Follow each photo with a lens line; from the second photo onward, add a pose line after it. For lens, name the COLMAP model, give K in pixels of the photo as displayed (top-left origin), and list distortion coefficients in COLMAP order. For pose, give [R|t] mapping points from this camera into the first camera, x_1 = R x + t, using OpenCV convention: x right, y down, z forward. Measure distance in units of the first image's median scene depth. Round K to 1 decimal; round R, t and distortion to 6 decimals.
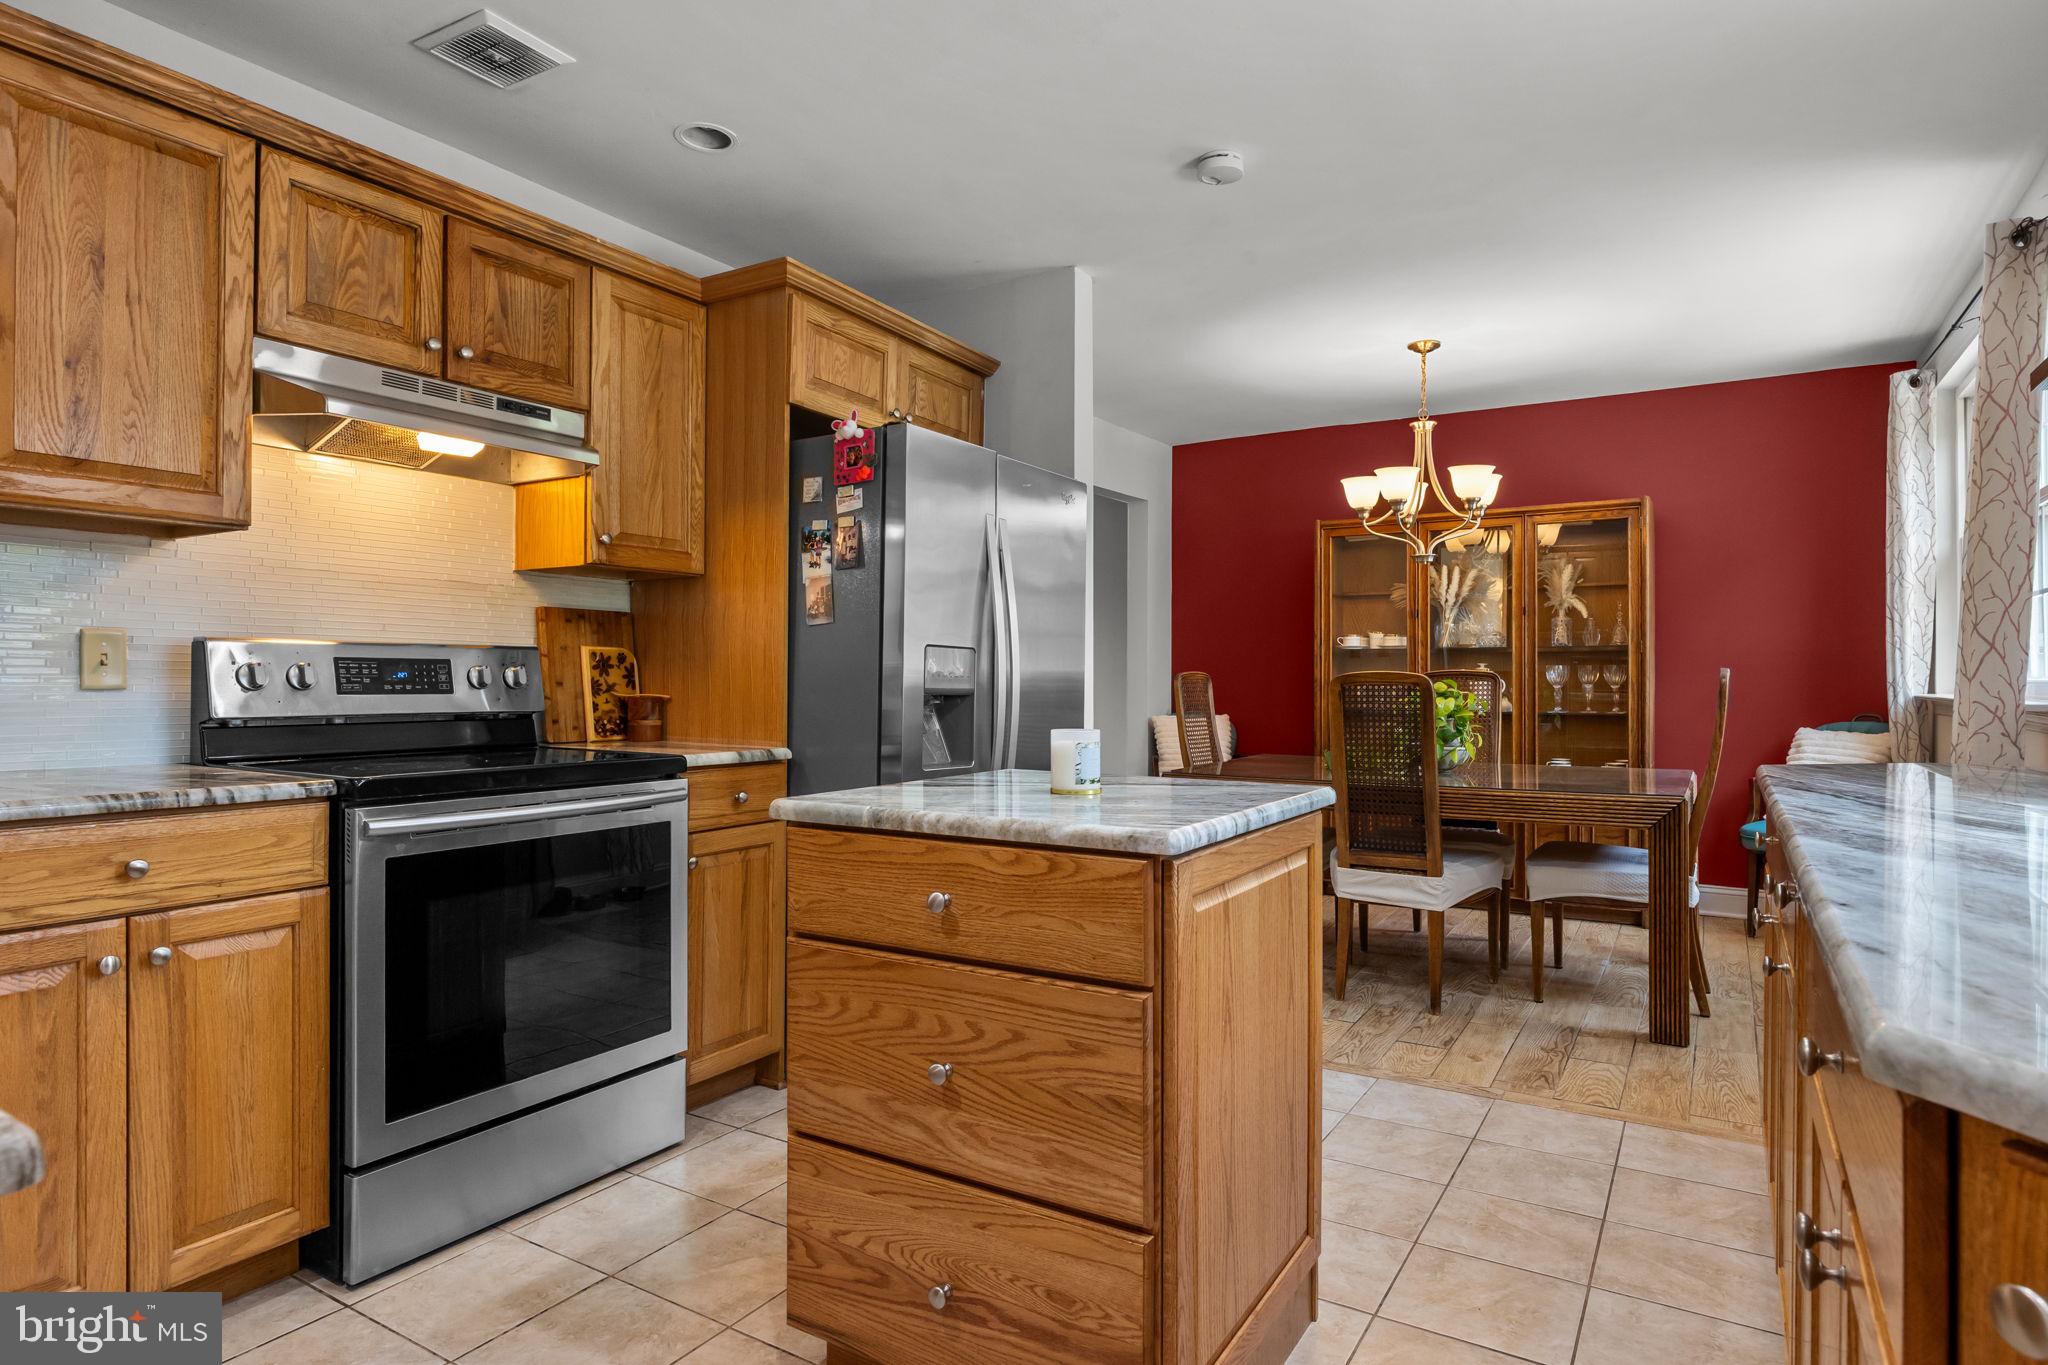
lens RADIAL K [[1137.0, 0, 1014.8], [0, 1137.0, 686.9], [0, 0, 1]] dist [-0.001846, -0.000922]
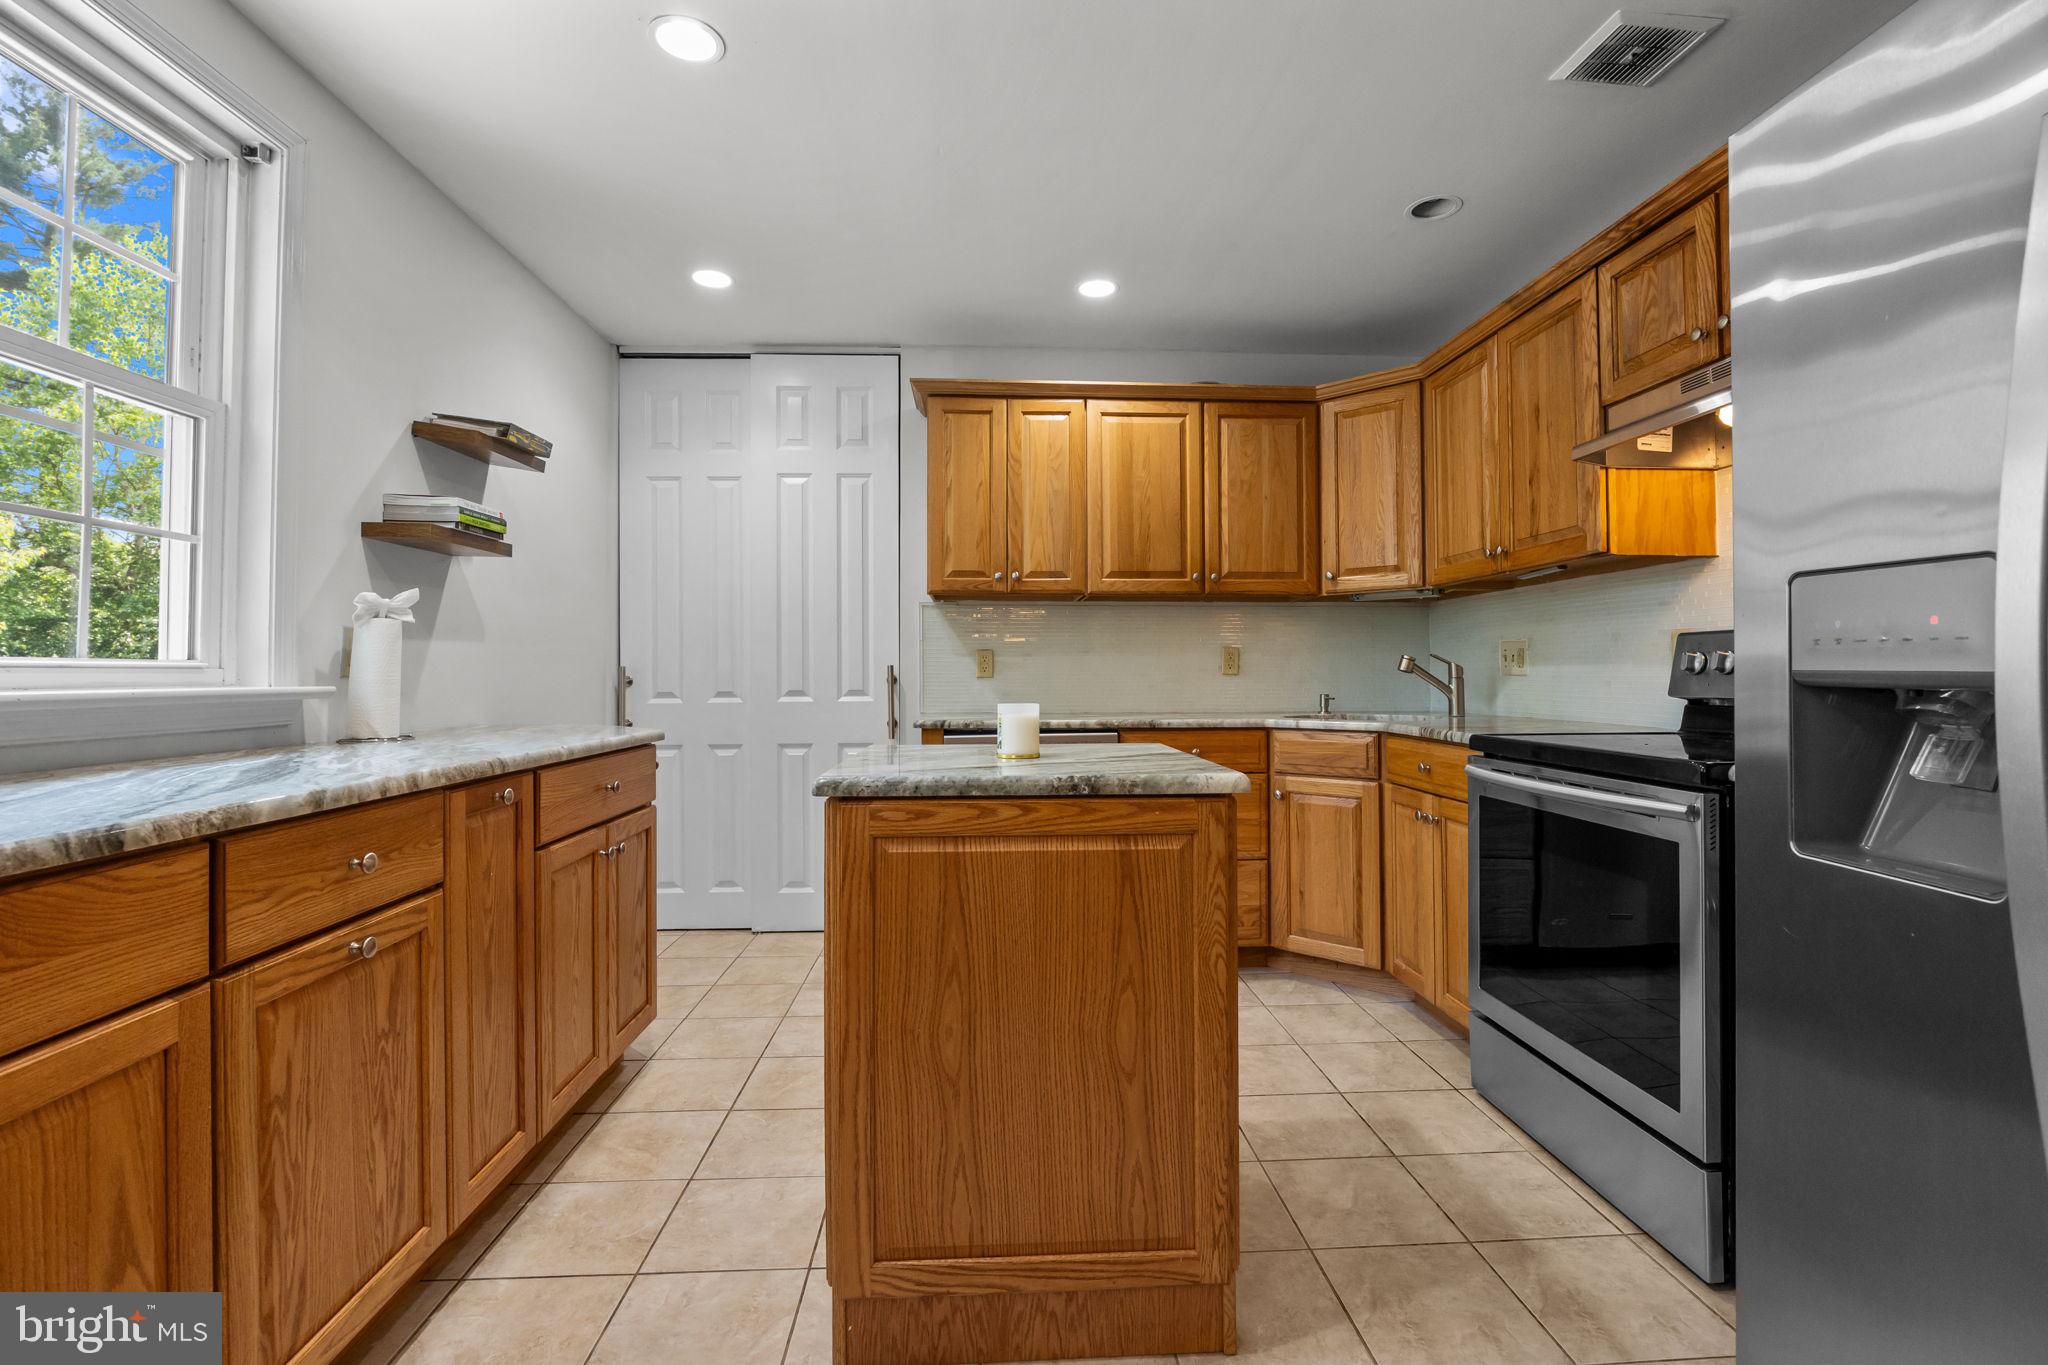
lens RADIAL K [[906.9, 0, 1026.1], [0, 906.9, 667.6], [0, 0, 1]] dist [-0.016347, -0.000201]
pose [[-0.817965, -0.008057, -0.575211, 0.438737], [-0.005468, 0.999966, -0.006230, 0.004568], [0.575242, -0.001951, -0.817981, 1.308660]]
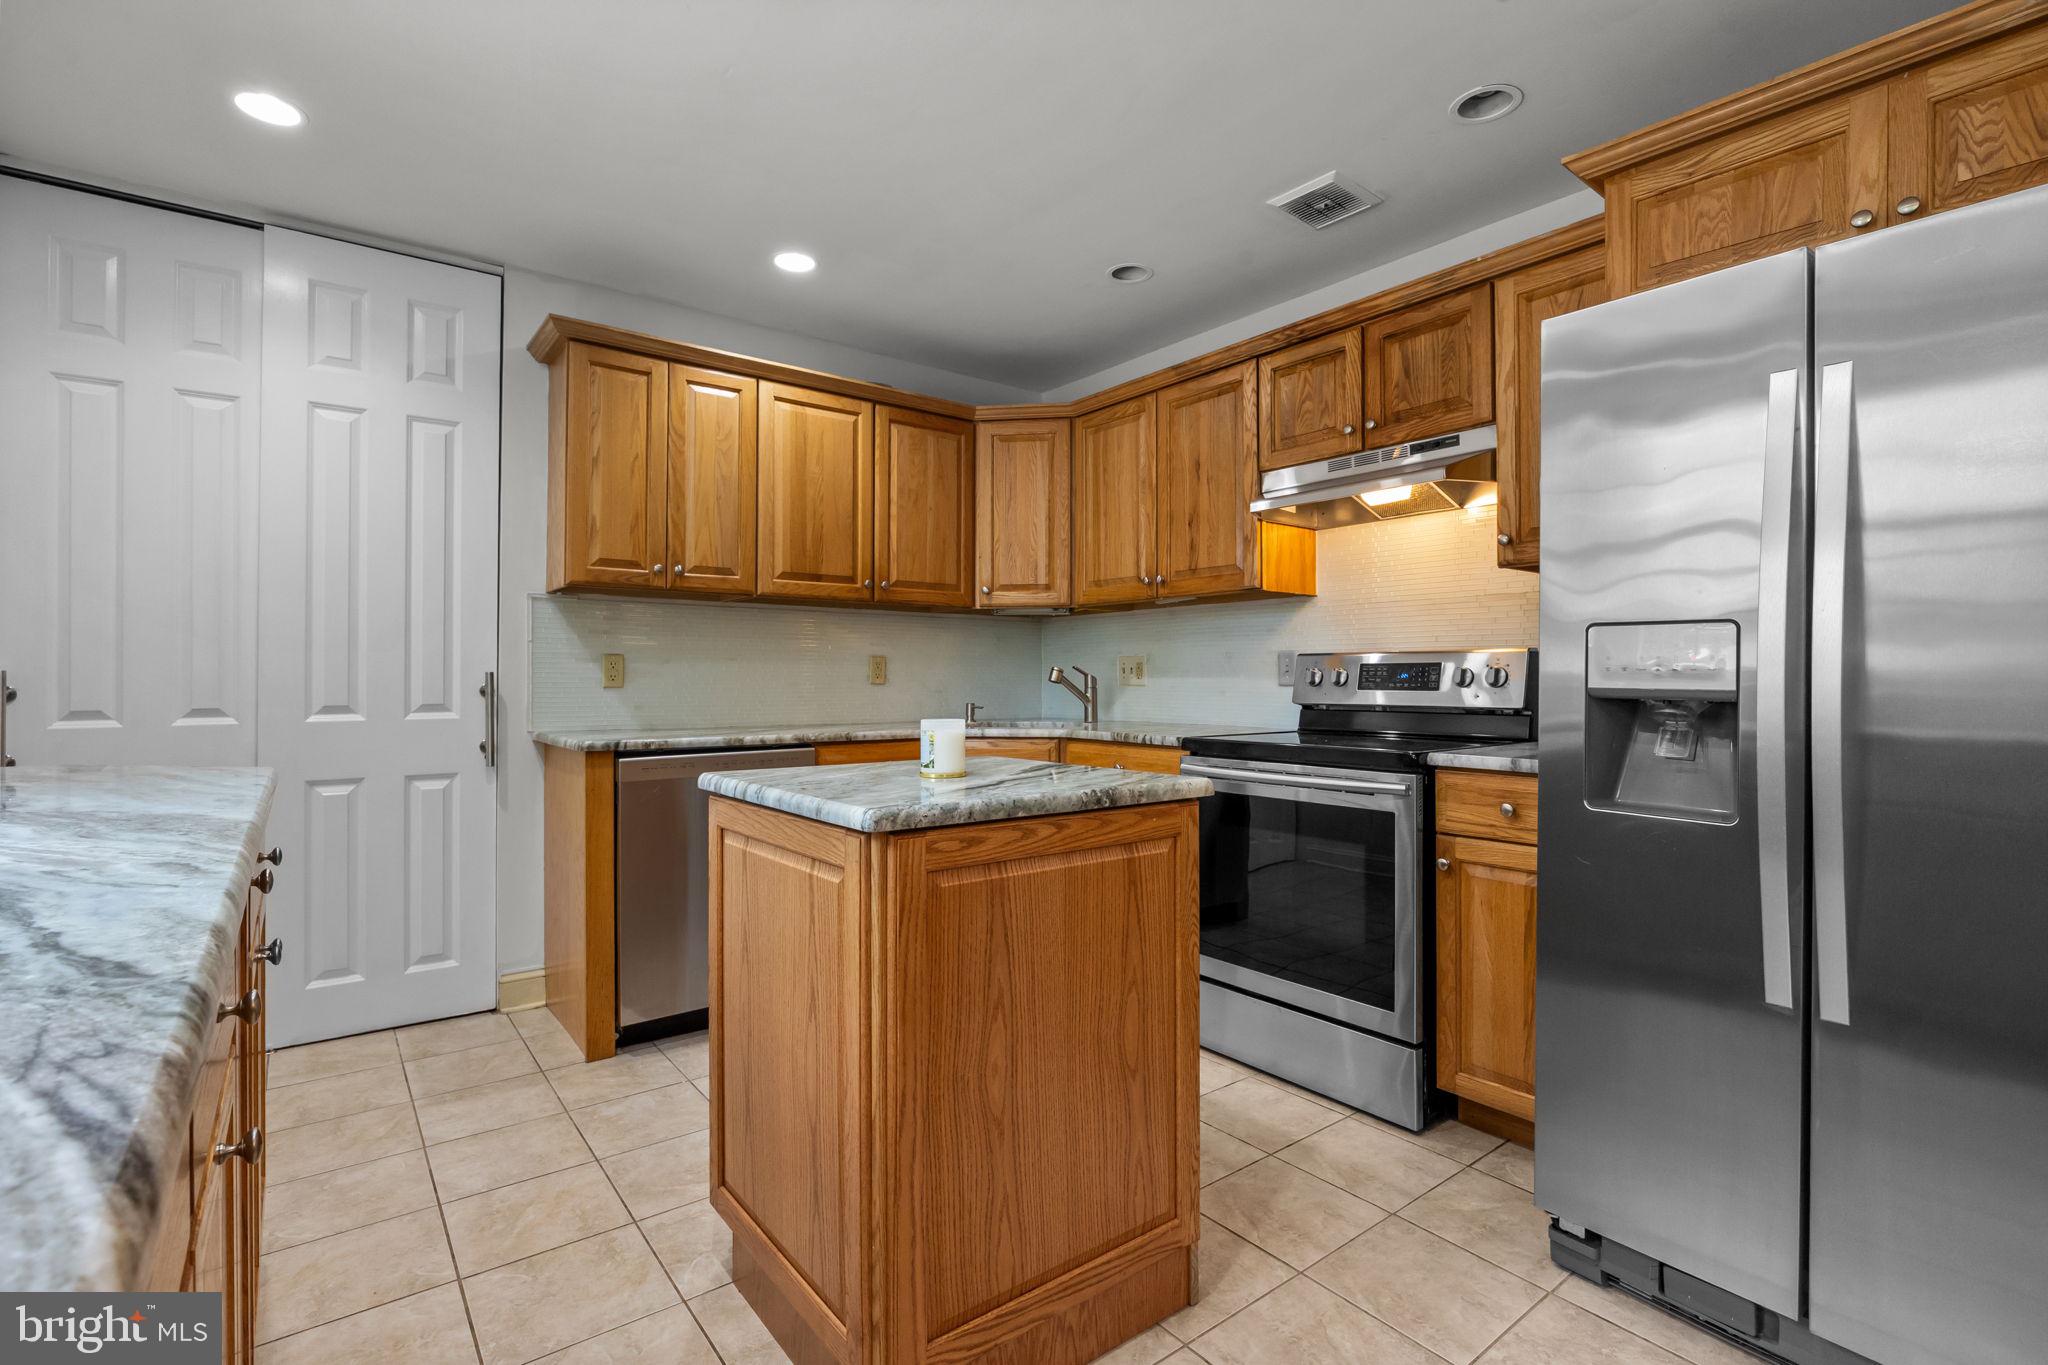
lens RADIAL K [[947.7, 0, 1037.2], [0, 947.7, 680.4], [0, 0, 1]] dist [-0.012089, 0.000322]
pose [[-0.339524, -0.005587, -0.940581, 0.663705], [-0.008021, 0.999963, -0.003045, 0.001326], [0.940563, 0.006510, -0.339556, 1.034591]]
